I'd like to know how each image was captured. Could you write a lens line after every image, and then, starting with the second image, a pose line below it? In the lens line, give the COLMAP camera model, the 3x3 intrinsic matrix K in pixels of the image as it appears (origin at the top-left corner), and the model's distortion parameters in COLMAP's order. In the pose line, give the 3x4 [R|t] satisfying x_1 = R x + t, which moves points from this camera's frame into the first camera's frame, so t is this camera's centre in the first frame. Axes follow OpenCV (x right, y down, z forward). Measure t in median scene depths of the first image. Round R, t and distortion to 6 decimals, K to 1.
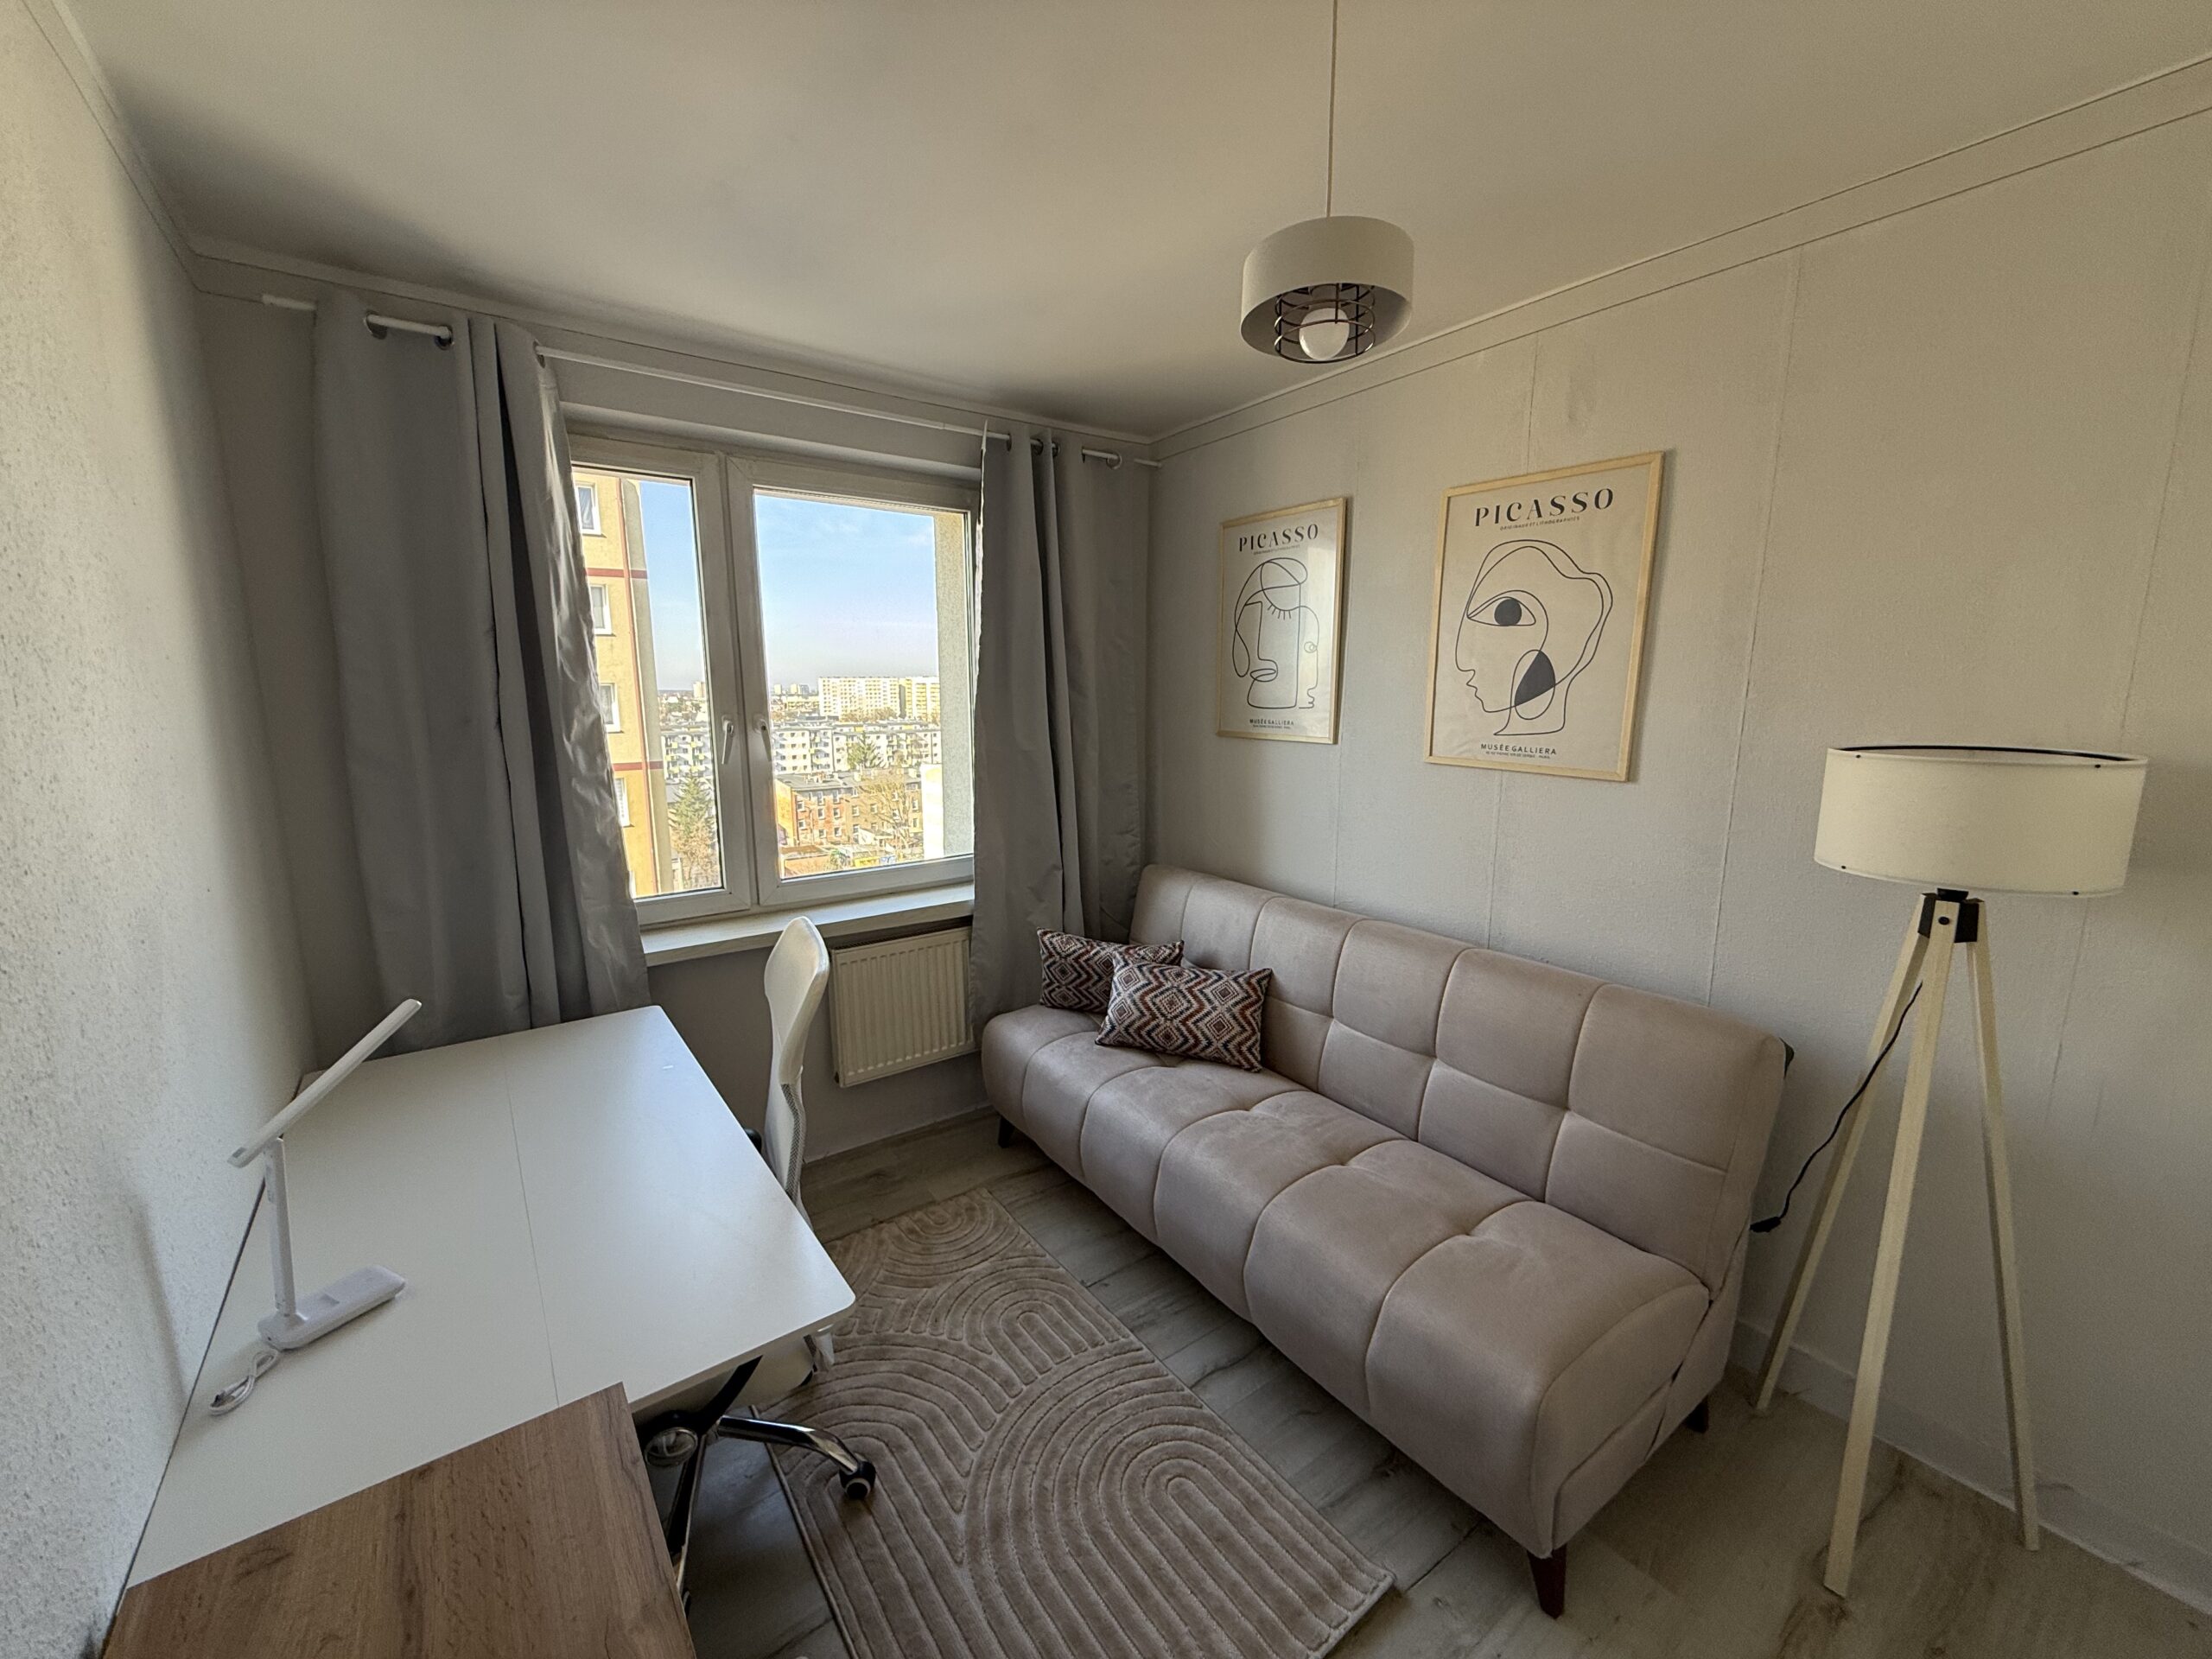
lens RADIAL K [[879.0, 0, 1099.2], [0, 879.0, 827.4], [0, 0, 1]] dist [-0.000039, -0.000228]
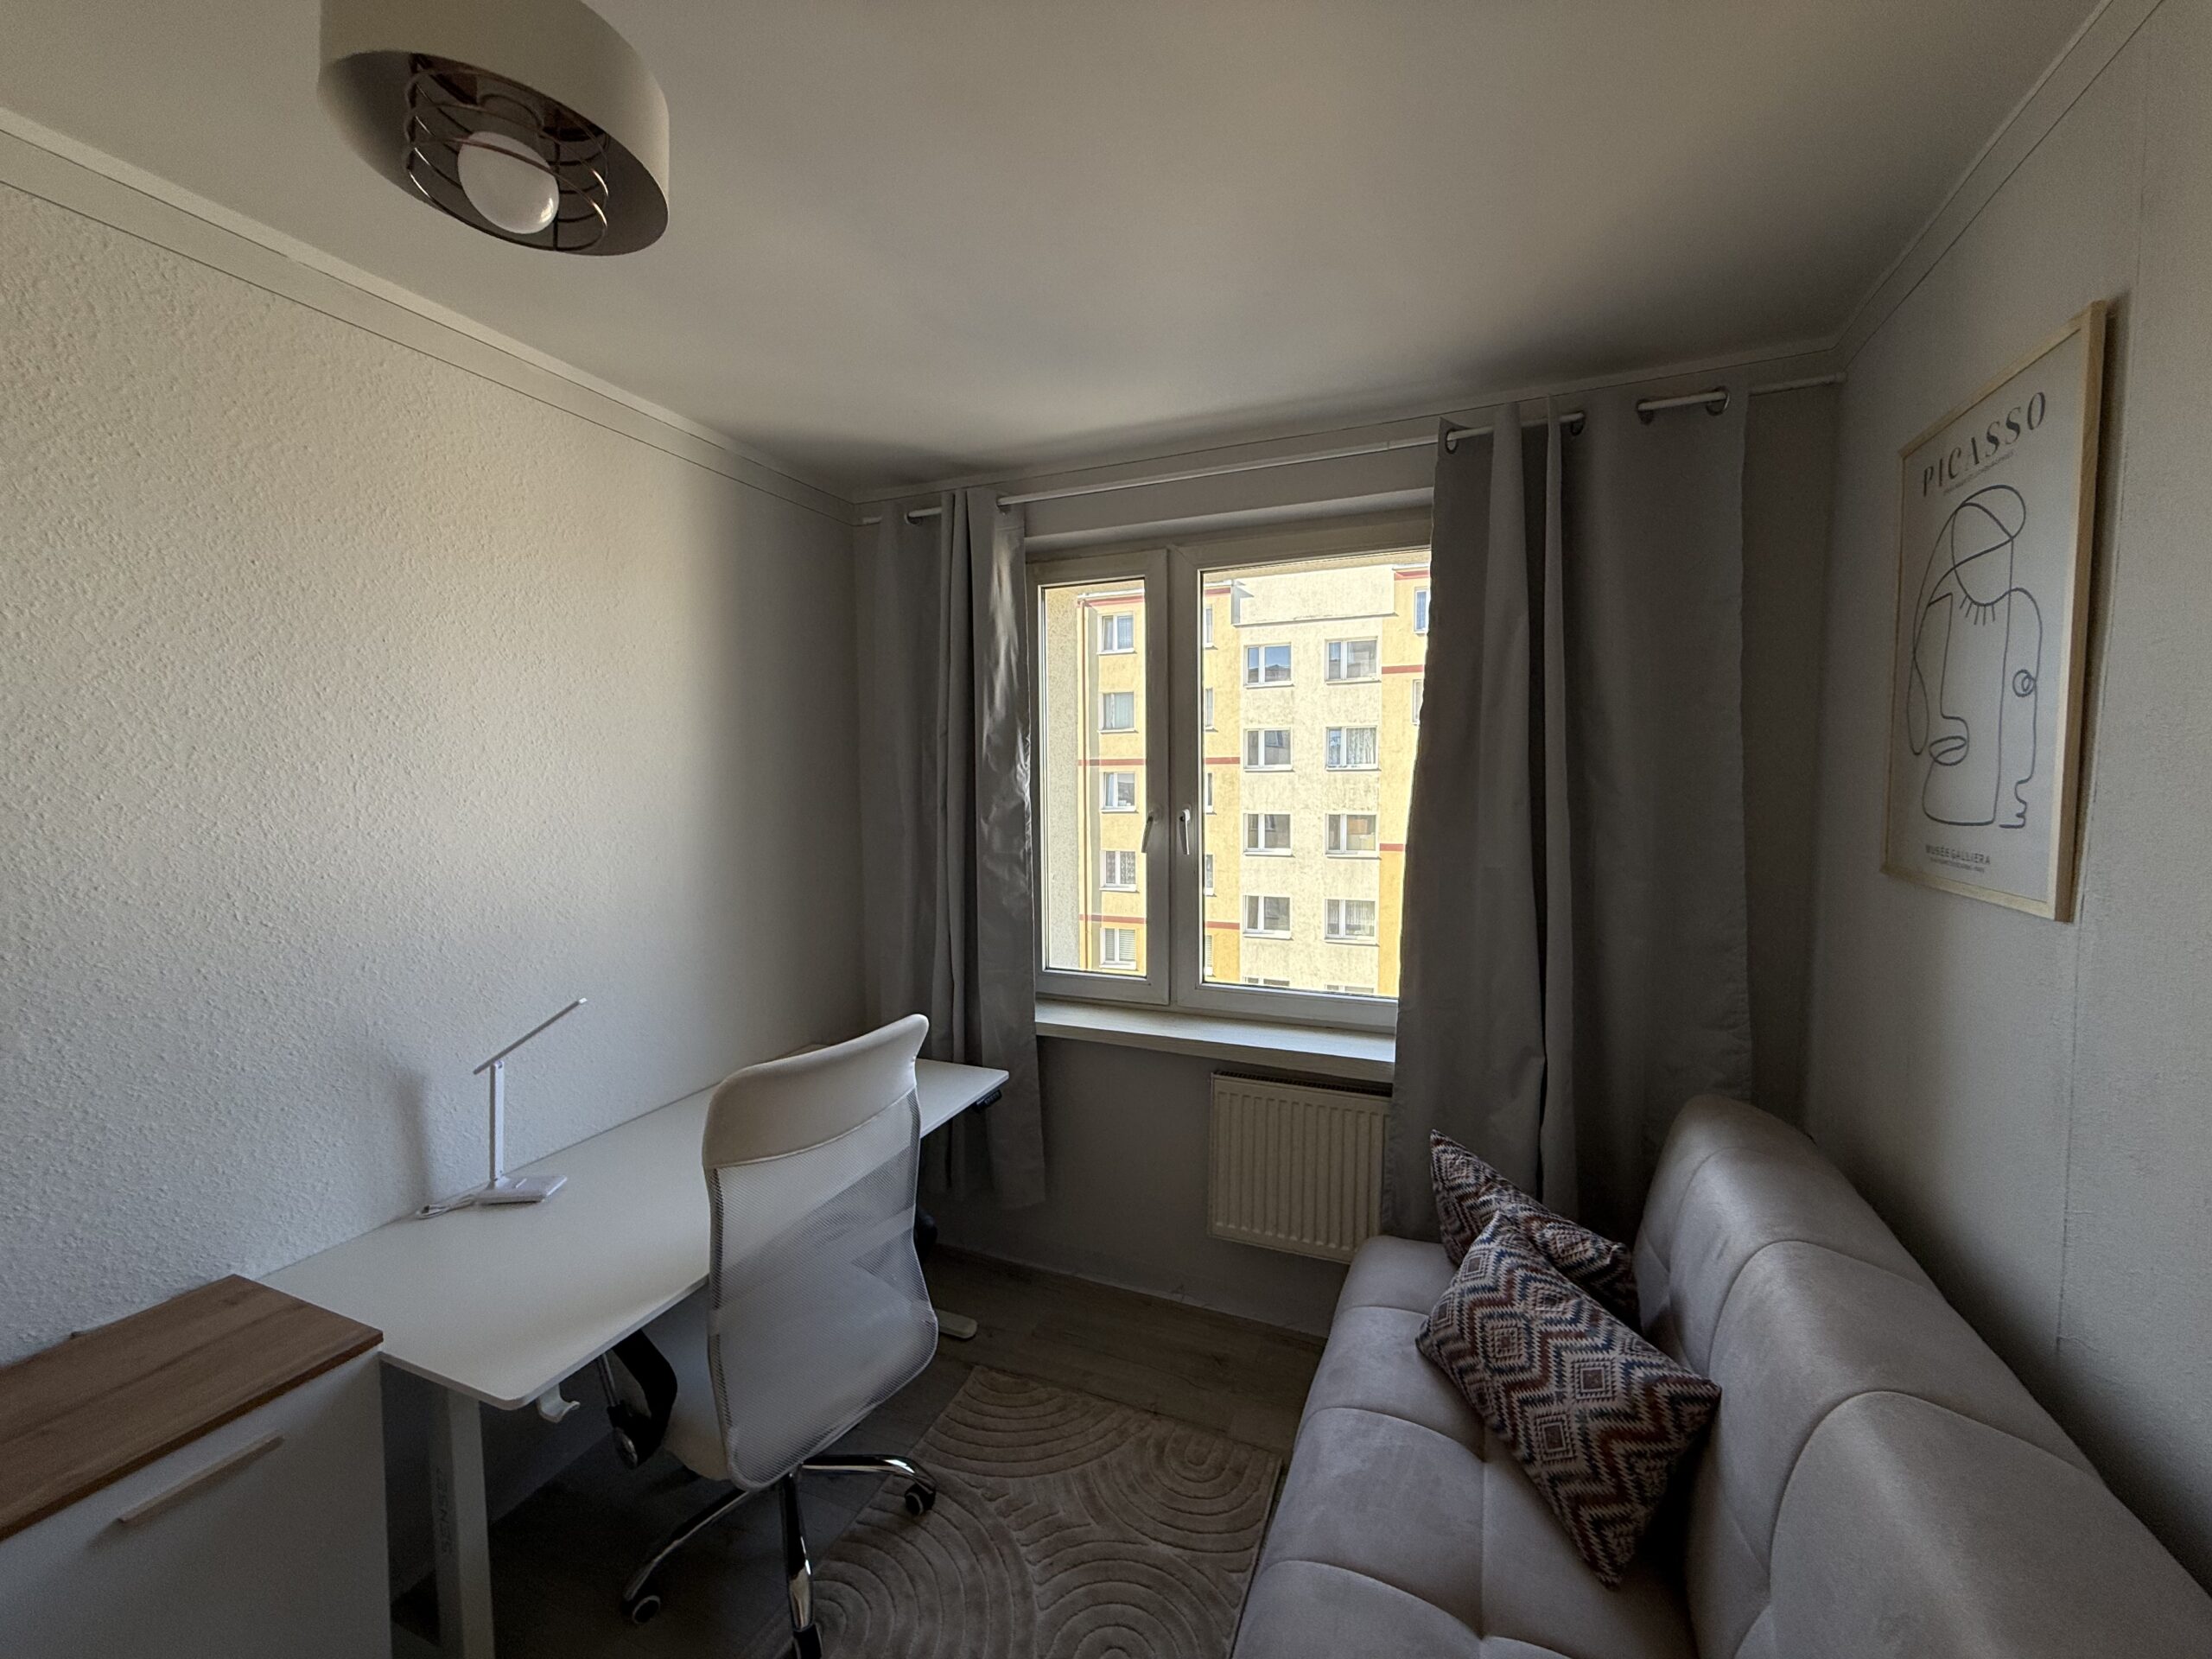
lens RADIAL K [[879.0, 0, 1099.2], [0, 879.0, 827.4], [0, 0, 1]] dist [-0.000039, -0.000228]
pose [[0.510076, 0.051270, -0.858600, 0.412199], [-0.132062, 0.991054, -0.019276, -0.077710], [0.849930, 0.123221, 0.512284, 0.460637]]
